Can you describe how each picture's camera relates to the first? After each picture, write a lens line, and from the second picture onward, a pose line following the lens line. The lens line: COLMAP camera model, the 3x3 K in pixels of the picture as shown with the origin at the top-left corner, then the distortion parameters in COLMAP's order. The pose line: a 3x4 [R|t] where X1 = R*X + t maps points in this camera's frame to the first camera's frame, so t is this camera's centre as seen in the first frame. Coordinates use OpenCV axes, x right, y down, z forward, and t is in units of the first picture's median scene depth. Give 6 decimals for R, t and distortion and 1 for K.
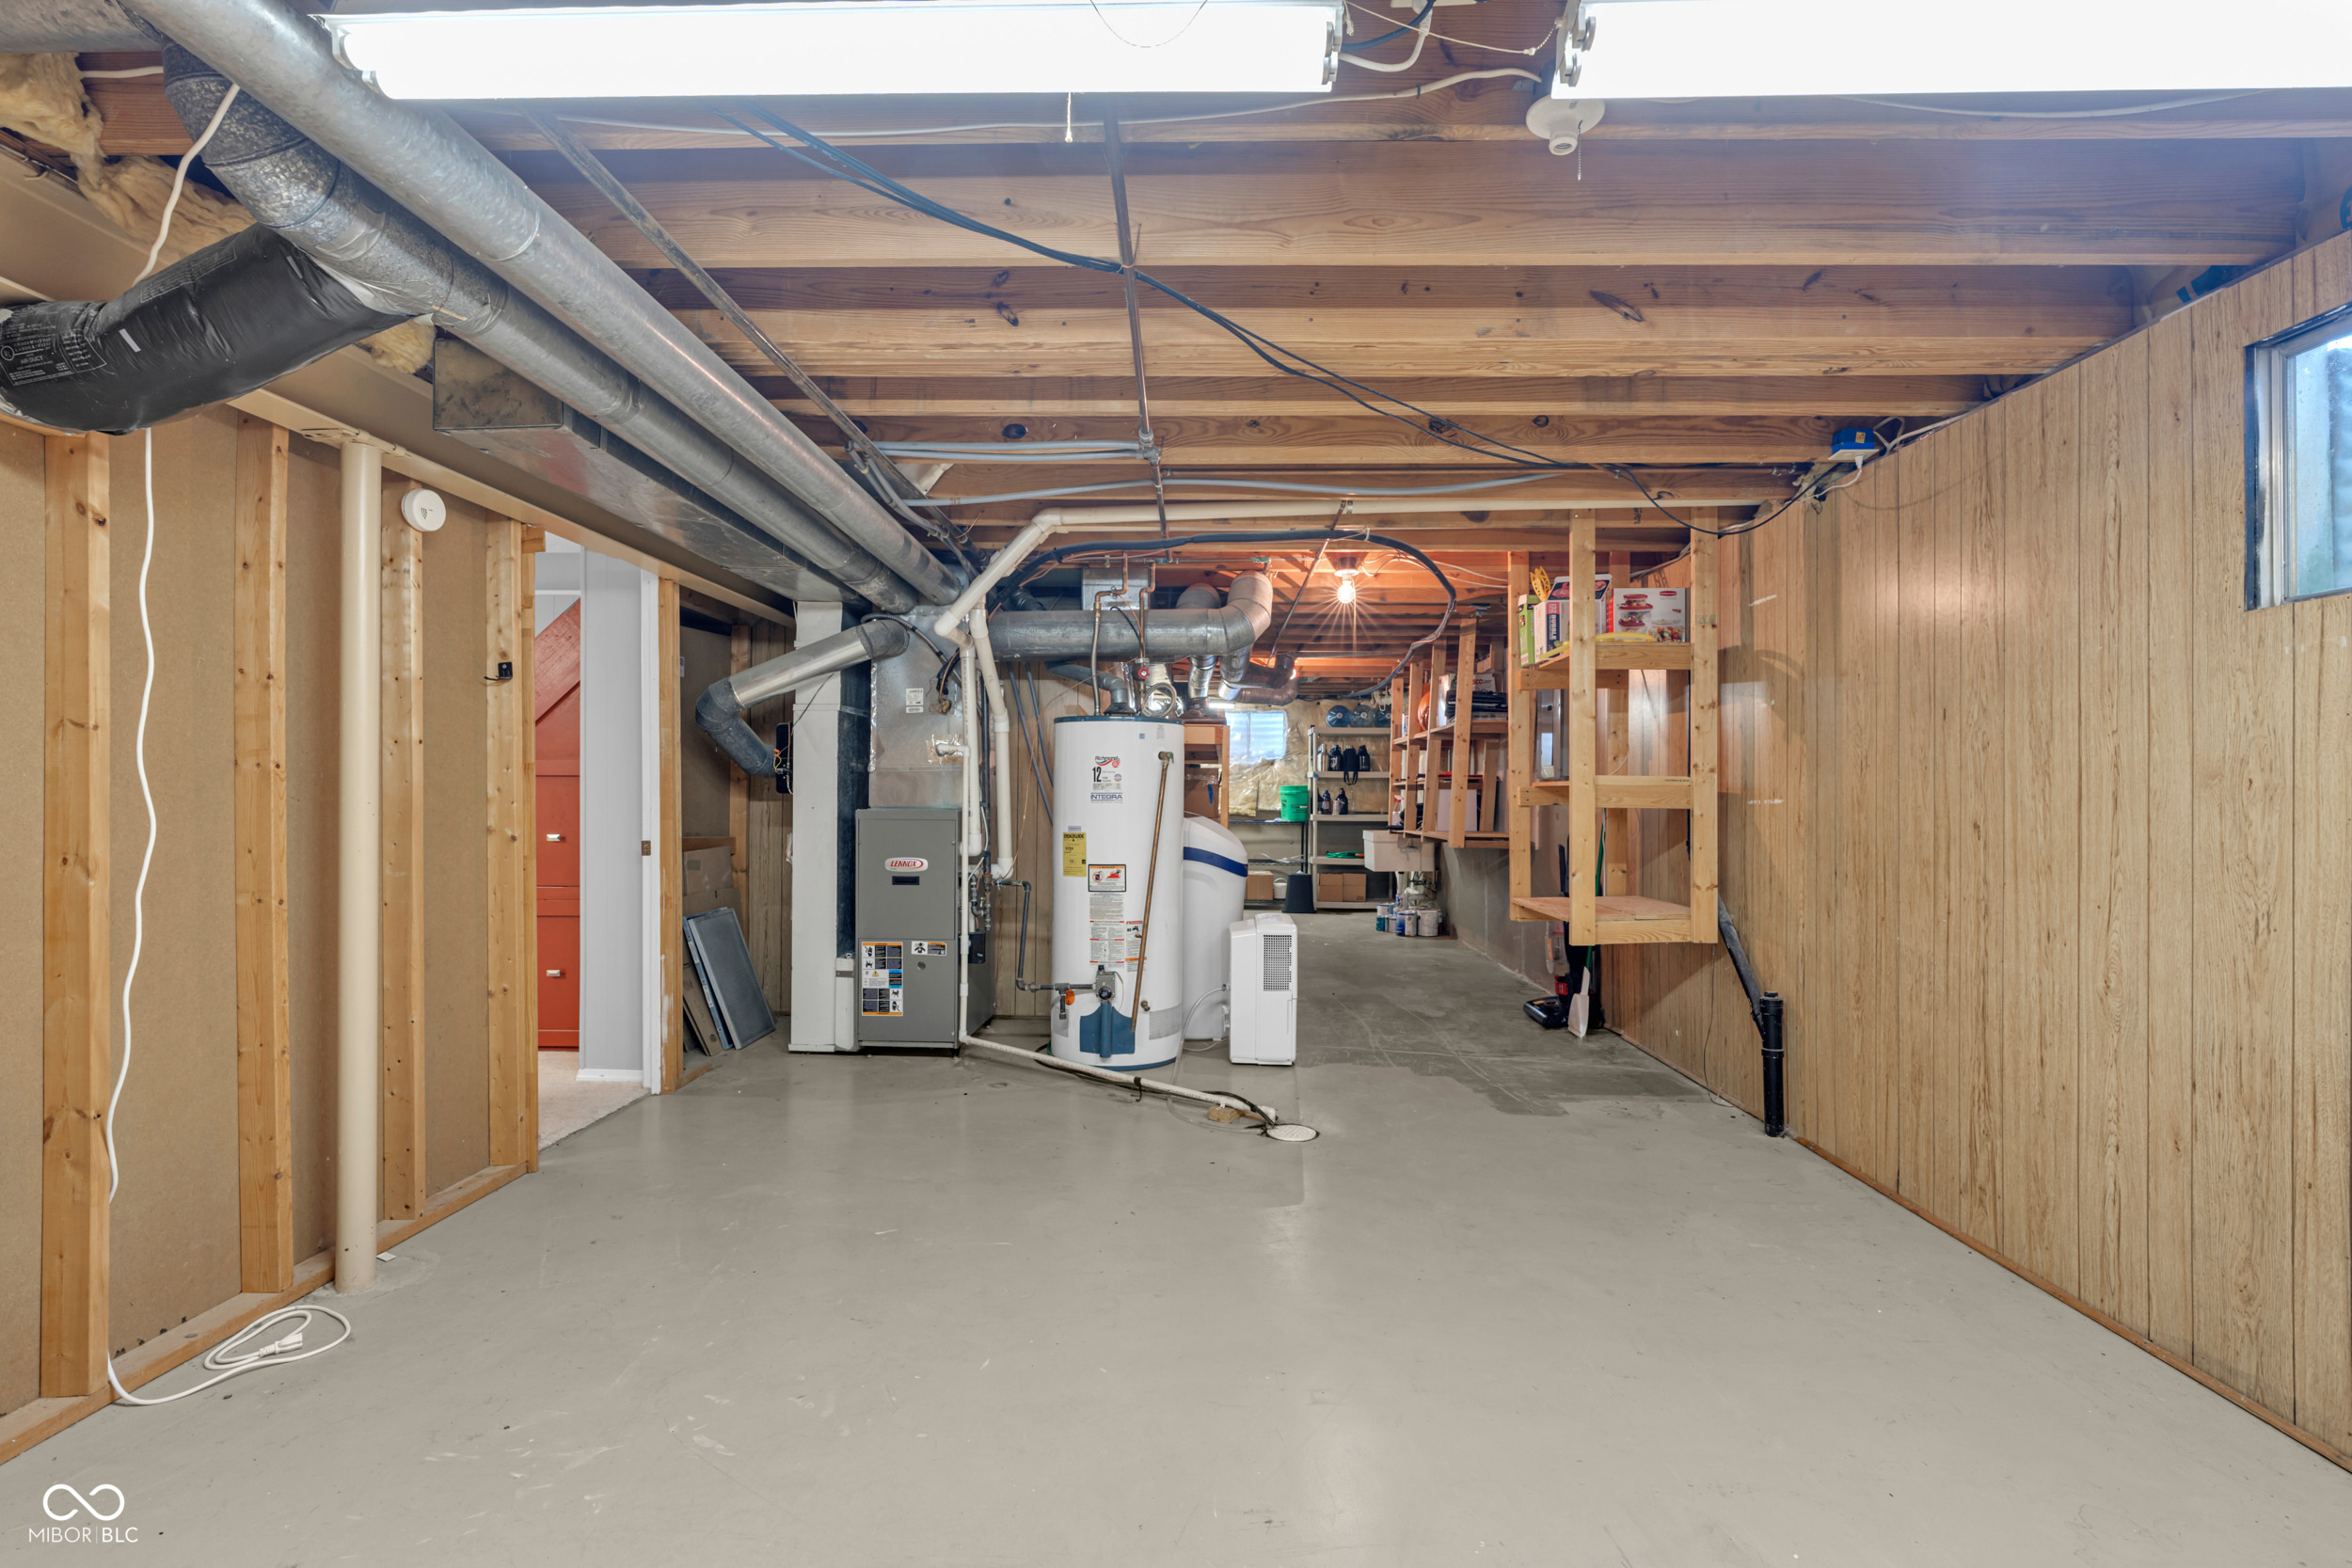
lens RADIAL K [[1084.4, 0, 1173.4], [0, 1084.4, 752.9], [0, 0, 1]] dist [-0.001590, 0.001128]
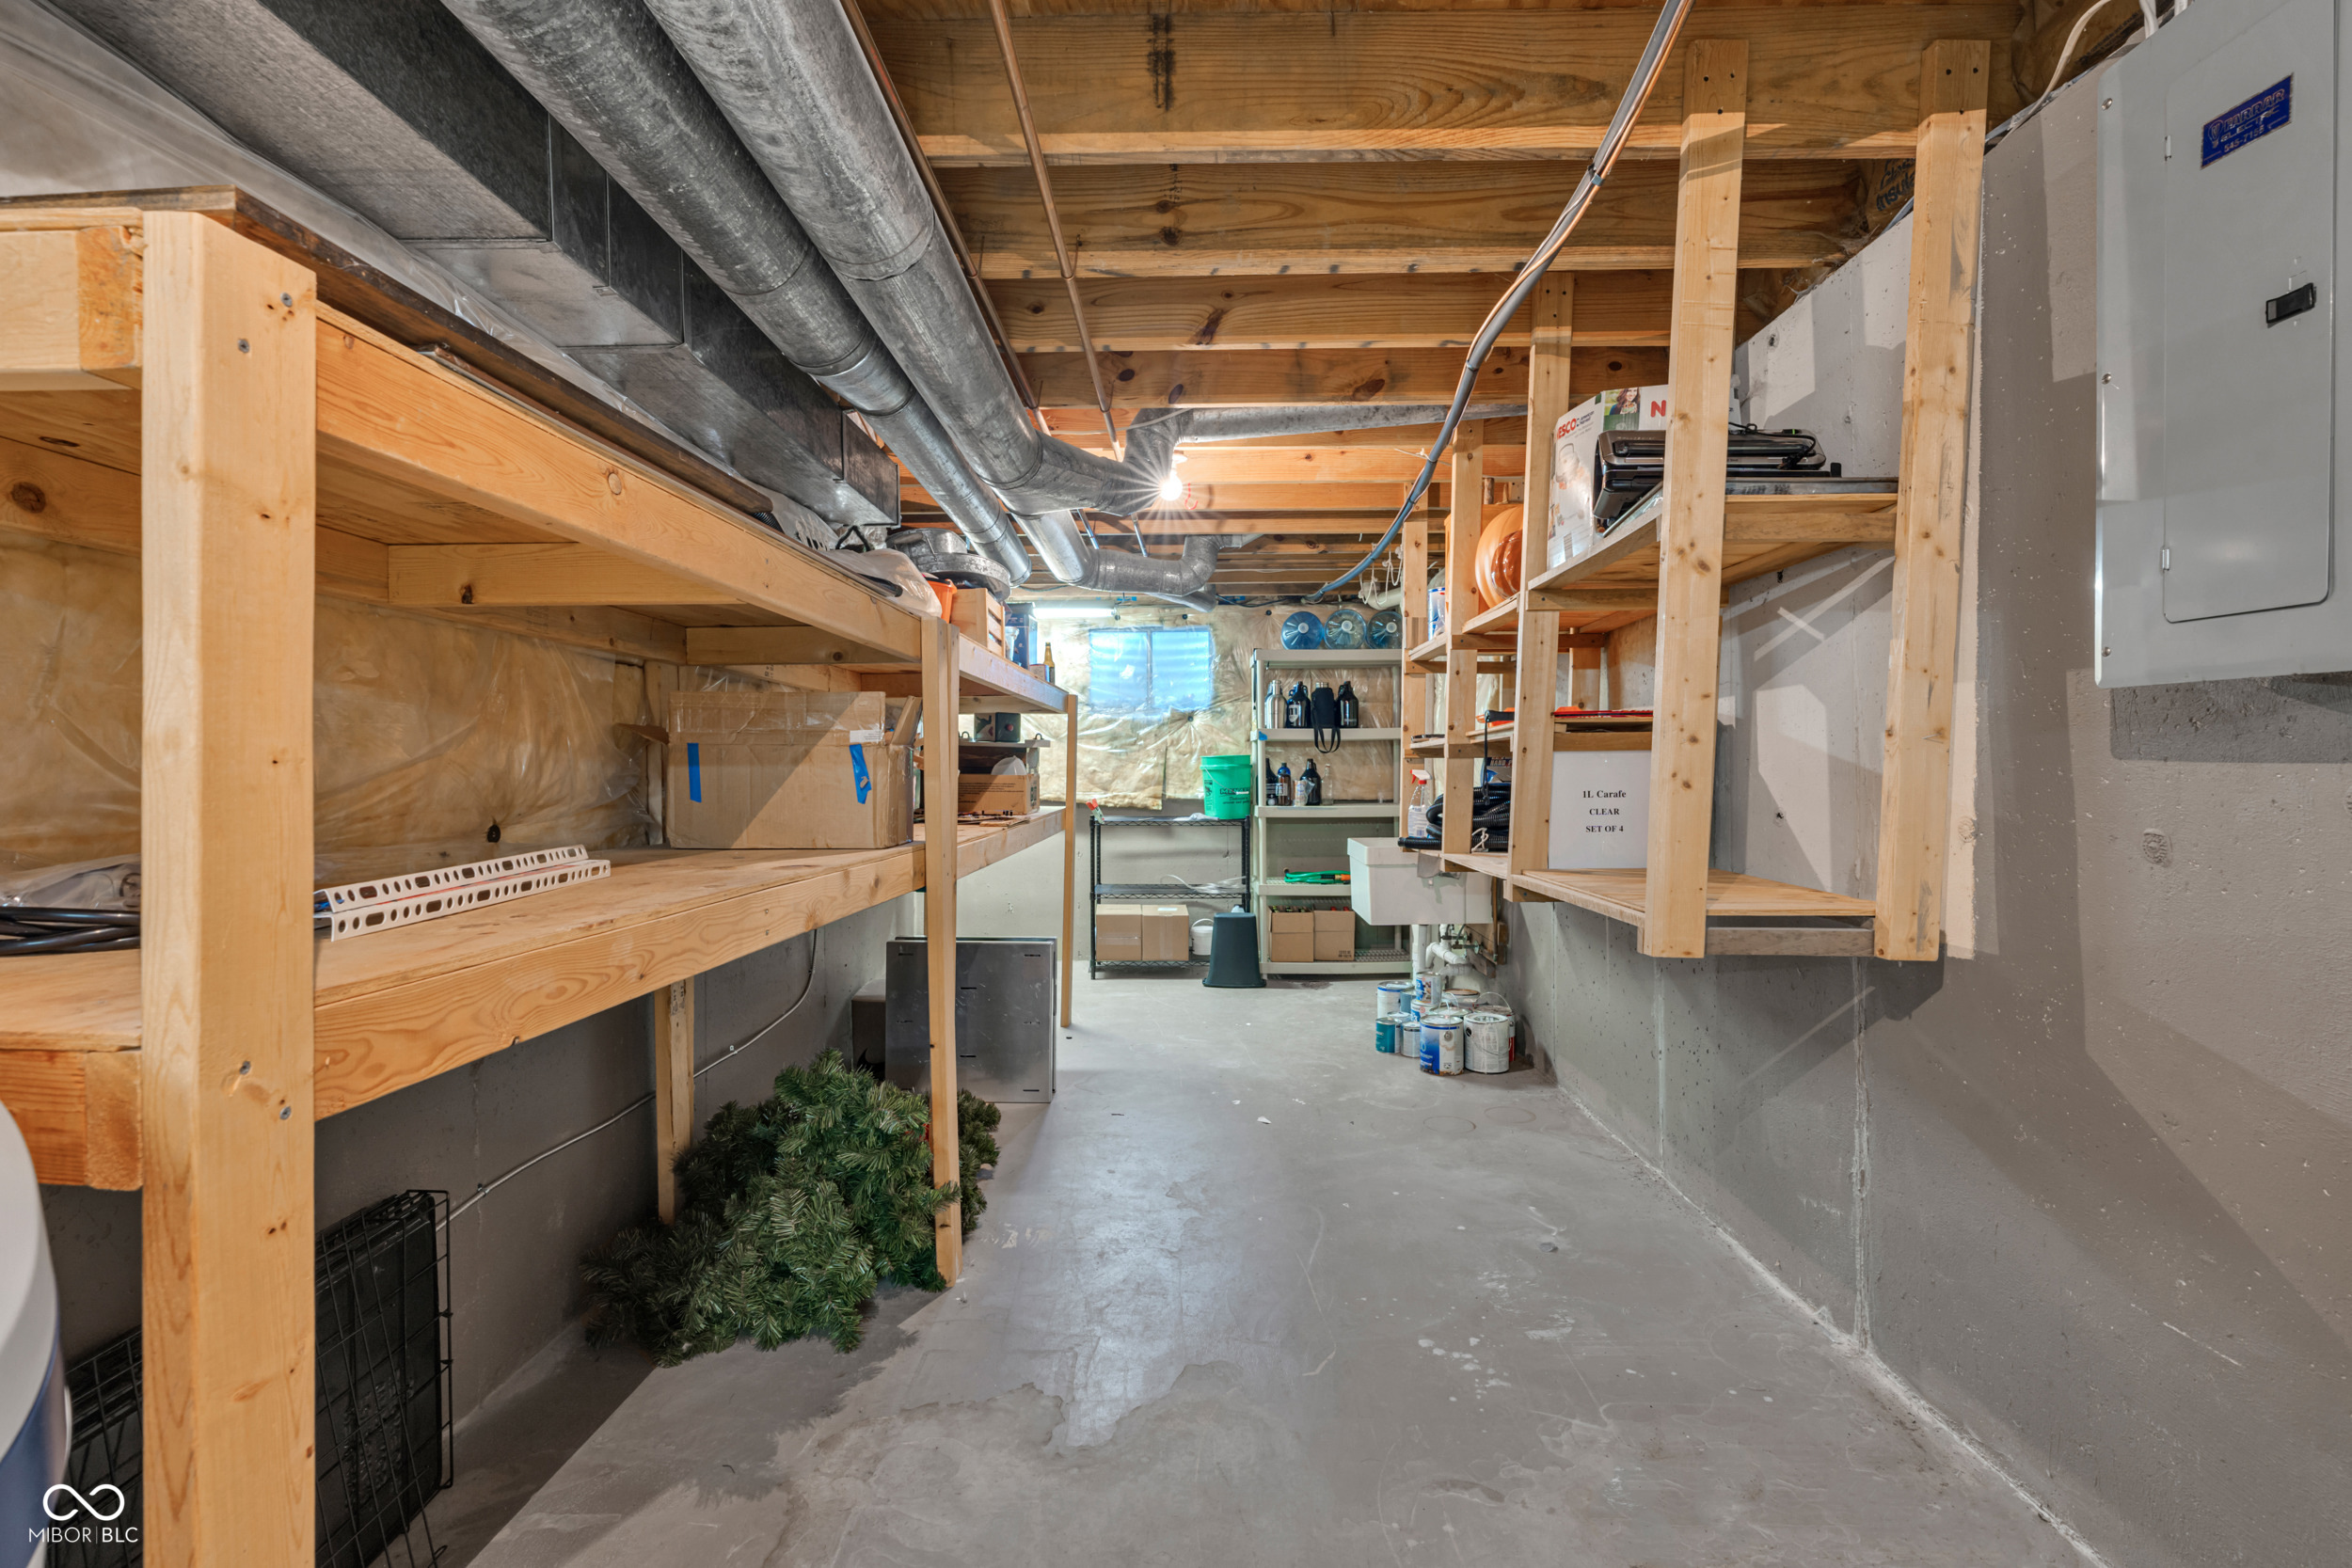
lens RADIAL K [[1062.2, 0, 1172.0], [0, 1062.2, 749.8], [0, 0, 1]] dist [-0.002873, 0.000928]
pose [[0.999868, -0.015620, 0.004578, 0.082025], [0.015538, 0.999726, 0.017478, 0.017394], [-0.004849, -0.017405, 0.999837, 0.452658]]
